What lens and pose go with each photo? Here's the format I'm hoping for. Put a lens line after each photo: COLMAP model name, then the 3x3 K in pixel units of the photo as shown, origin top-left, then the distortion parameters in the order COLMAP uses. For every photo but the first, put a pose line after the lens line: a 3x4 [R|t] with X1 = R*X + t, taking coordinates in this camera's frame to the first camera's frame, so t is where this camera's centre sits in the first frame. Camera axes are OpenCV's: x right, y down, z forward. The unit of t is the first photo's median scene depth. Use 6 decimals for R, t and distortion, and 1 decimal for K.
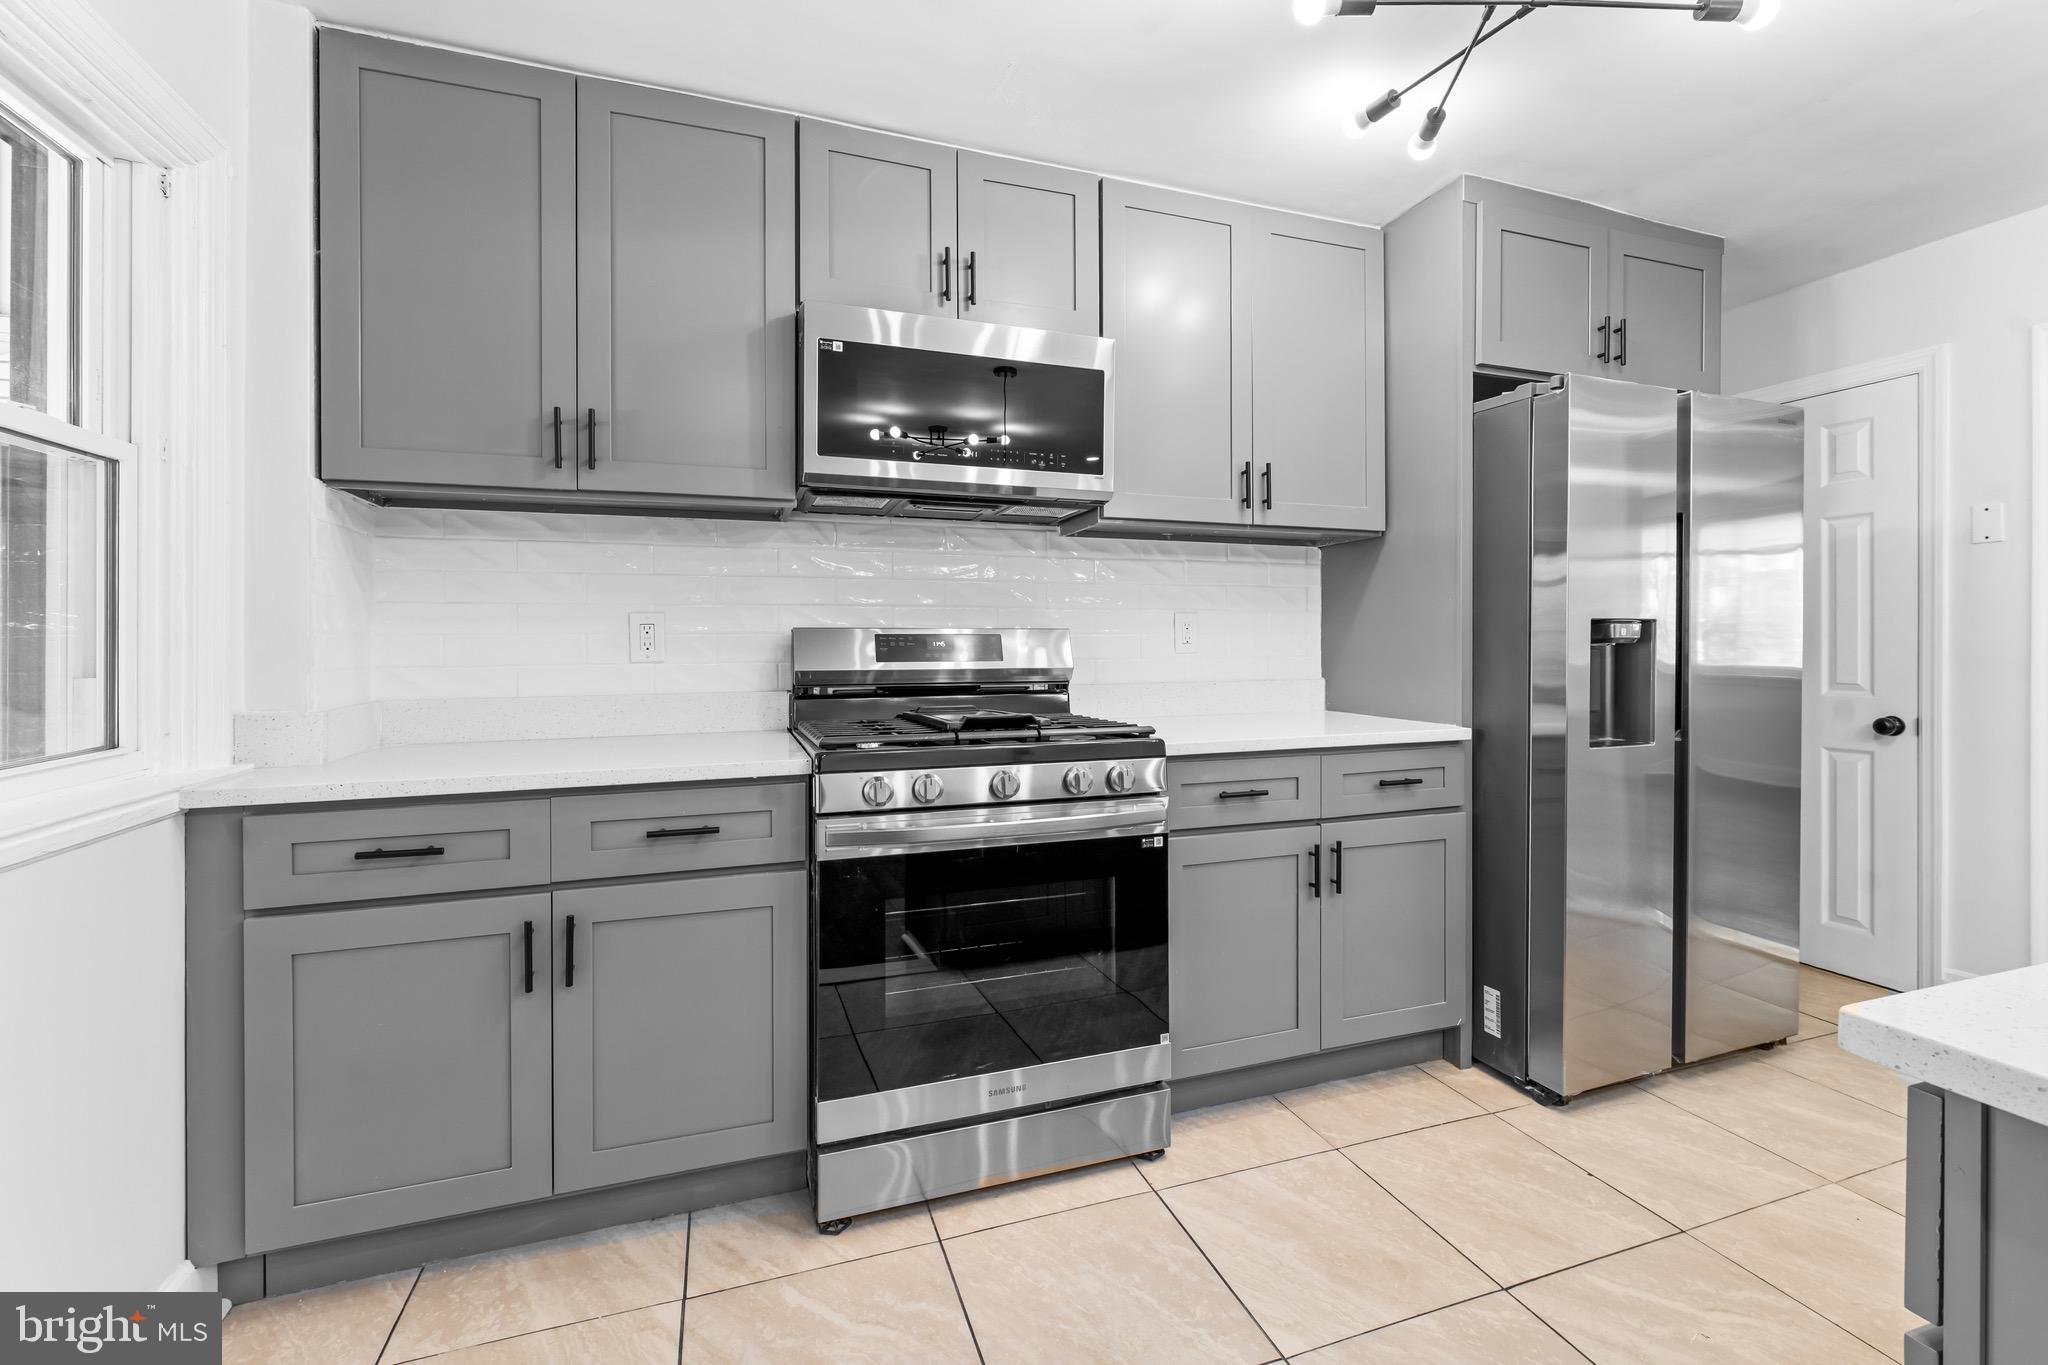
lens RADIAL K [[881.3, 0, 1040.0], [0, 881.3, 640.2], [0, 0, 1]] dist [-0.002361, -0.000029]
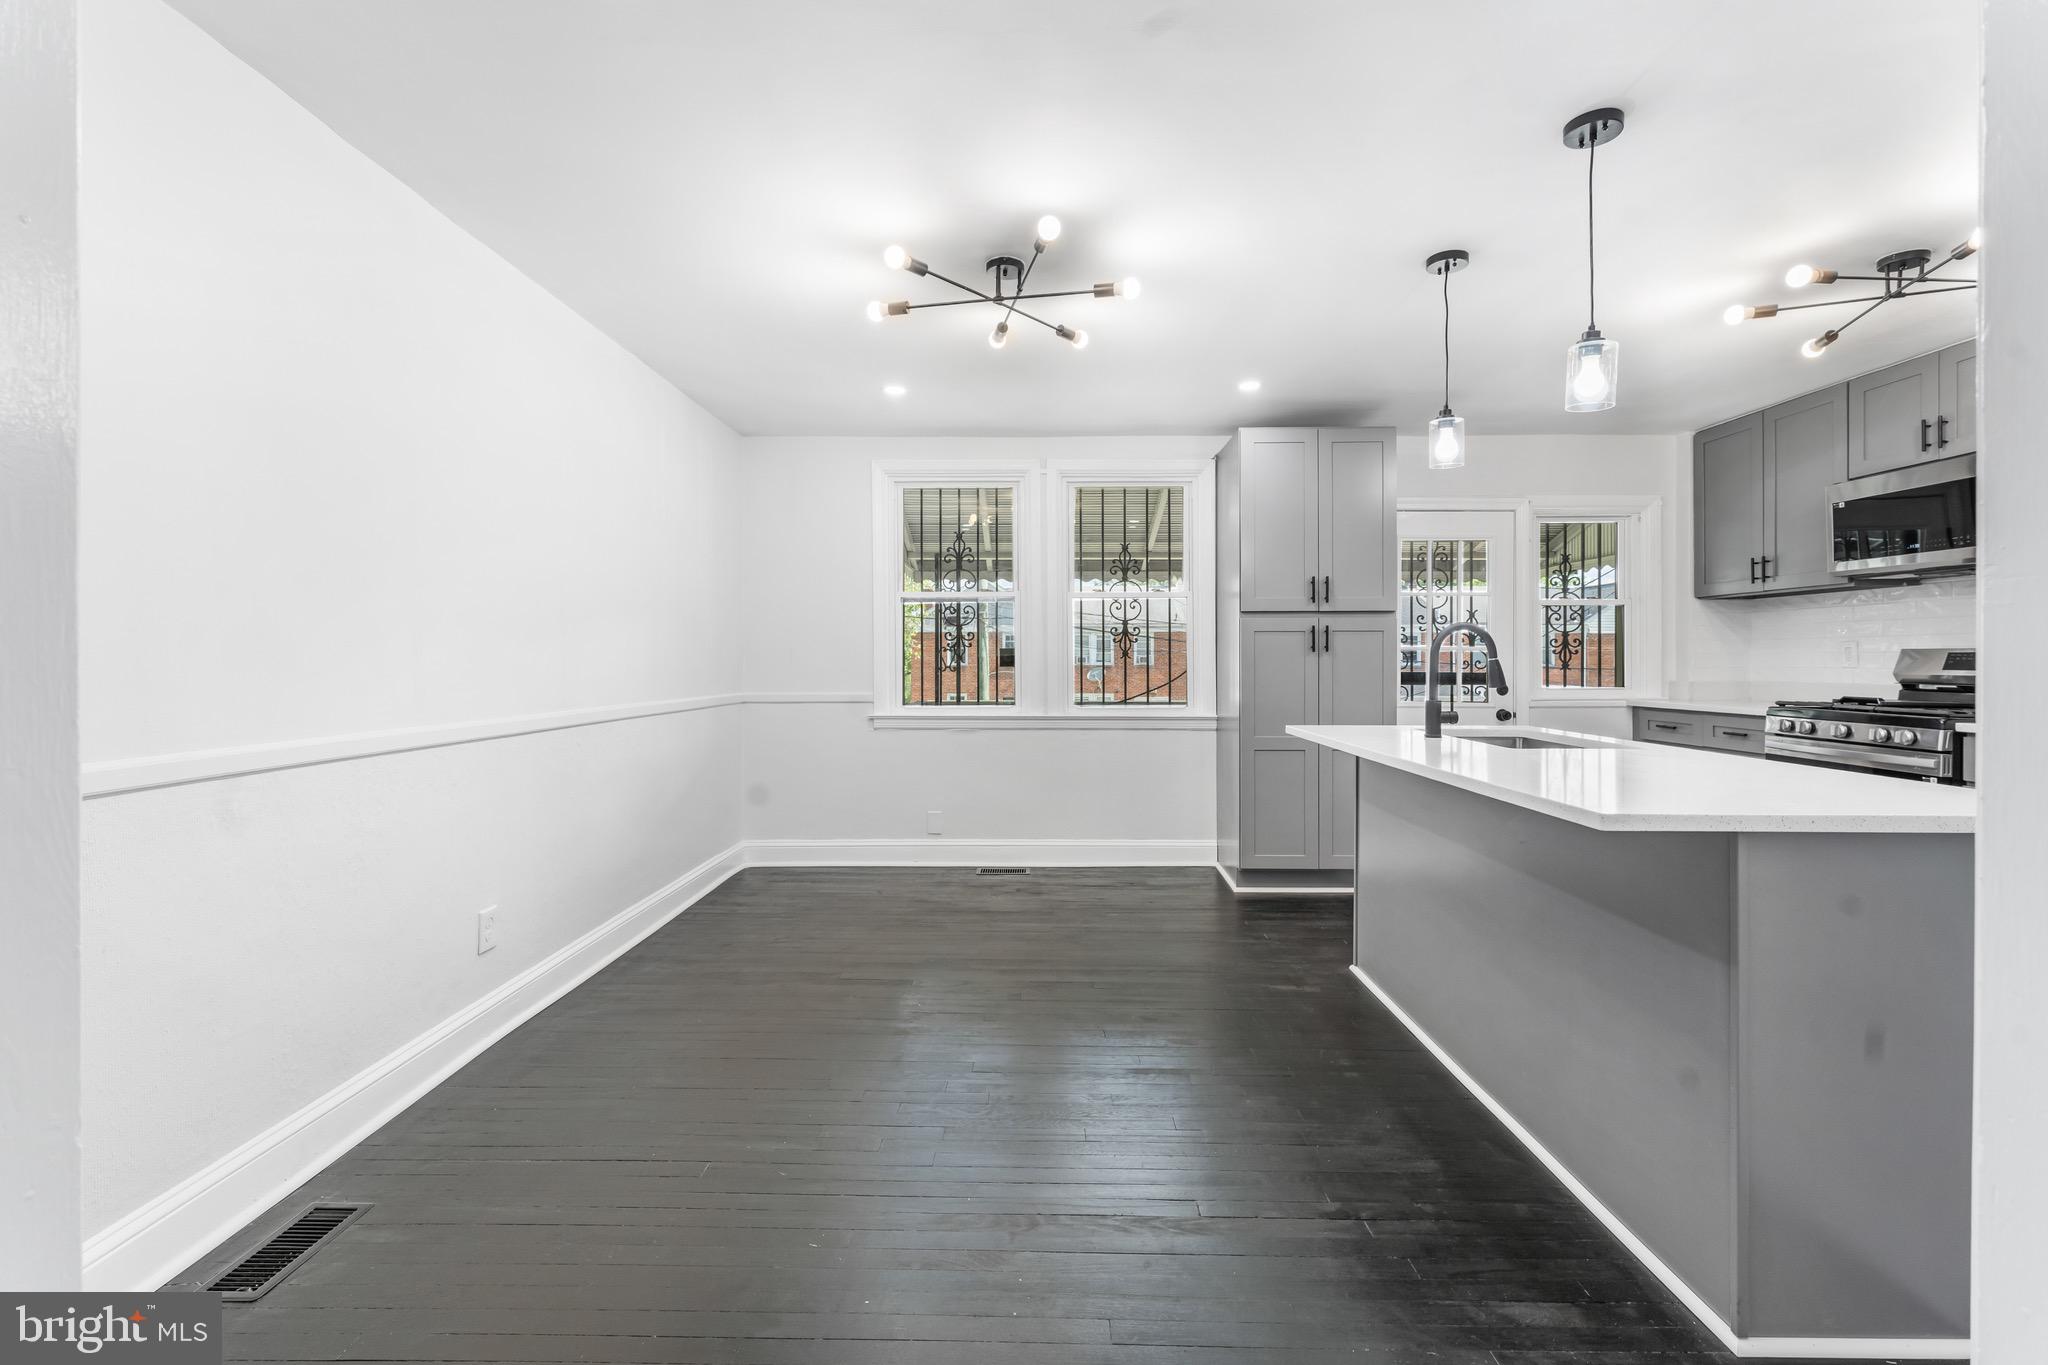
lens RADIAL K [[883.2, 0, 1027.7], [0, 883.2, 657.3], [0, 0, 1]] dist [0.000361, 0.000006]
pose [[-0.346474, 0.003391, -0.938053, 2.071879], [0.003538, 0.999991, 0.002307, -0.009006], [0.938053, -0.002520, -0.346483, -0.004230]]
